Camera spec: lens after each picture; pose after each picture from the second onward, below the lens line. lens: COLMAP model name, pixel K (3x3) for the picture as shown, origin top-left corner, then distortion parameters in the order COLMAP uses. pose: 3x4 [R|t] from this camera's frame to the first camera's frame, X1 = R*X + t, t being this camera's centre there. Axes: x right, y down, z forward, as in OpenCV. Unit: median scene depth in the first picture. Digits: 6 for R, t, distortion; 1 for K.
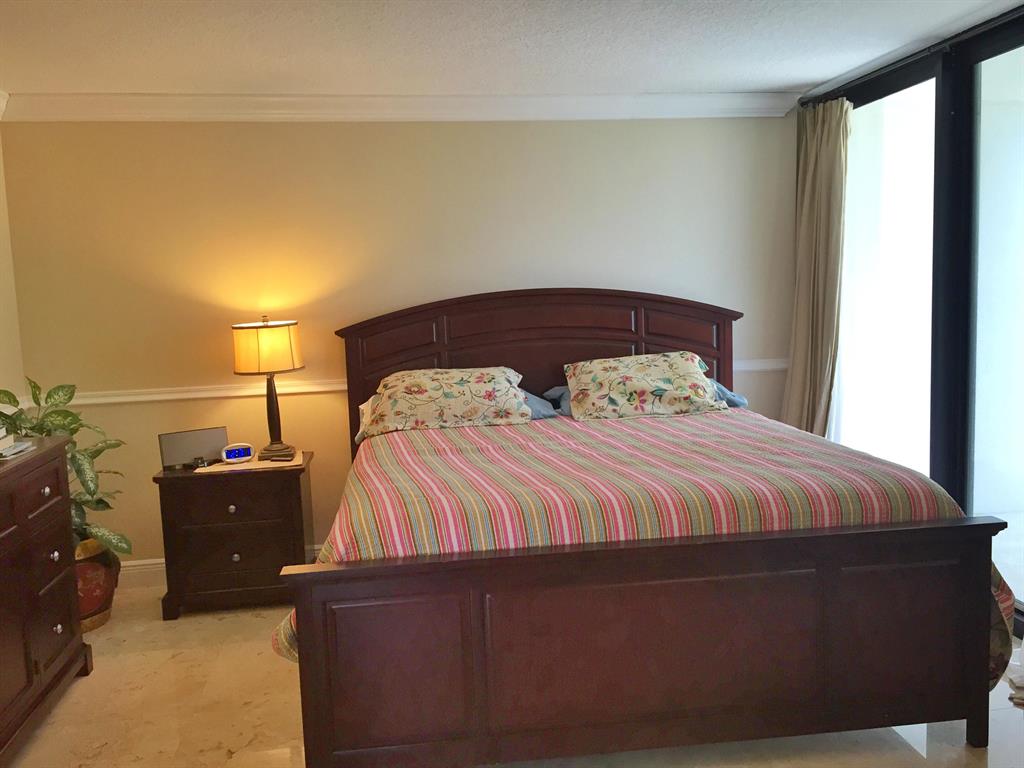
lens RADIAL K [[869.6, 0, 512.0], [0, 869.6, 384.0], [0, 0, 1]] dist [0.096859, -0.139468]
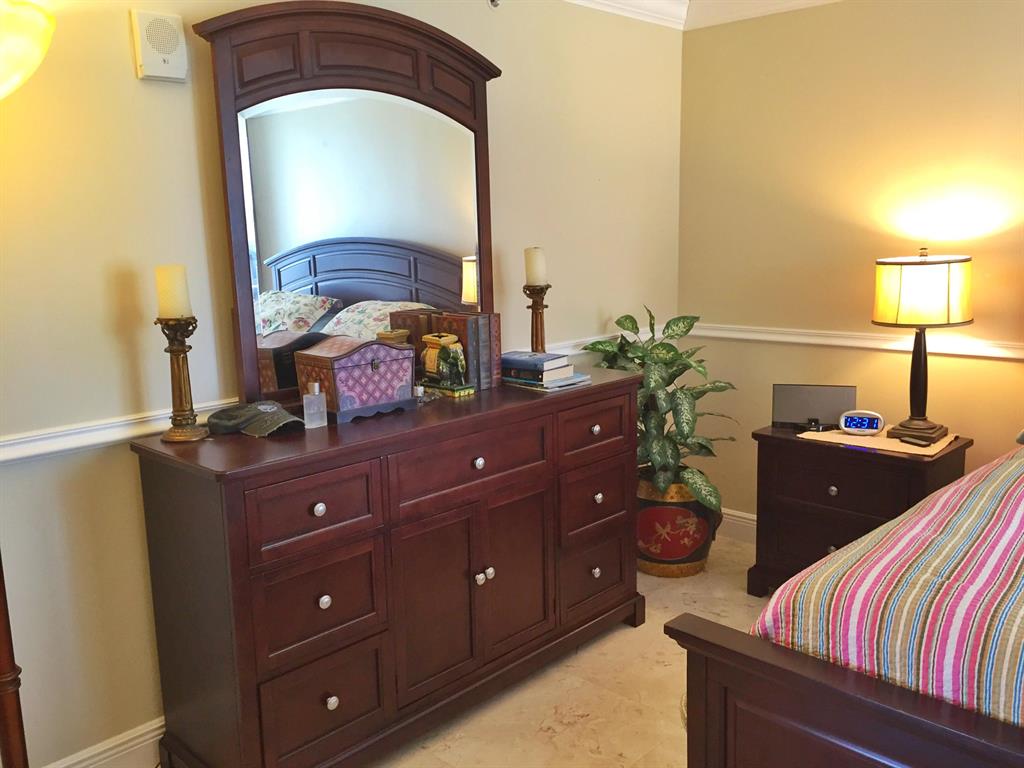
lens RADIAL K [[869.6, 0, 512.0], [0, 869.6, 384.0], [0, 0, 1]] dist [0.096859, -0.139468]
pose [[0.614963, 0.159291, -0.772300, 0.103462], [-0.089274, 0.987152, 0.132519, -0.033408], [0.783486, -0.012548, 0.621283, 0.271639]]
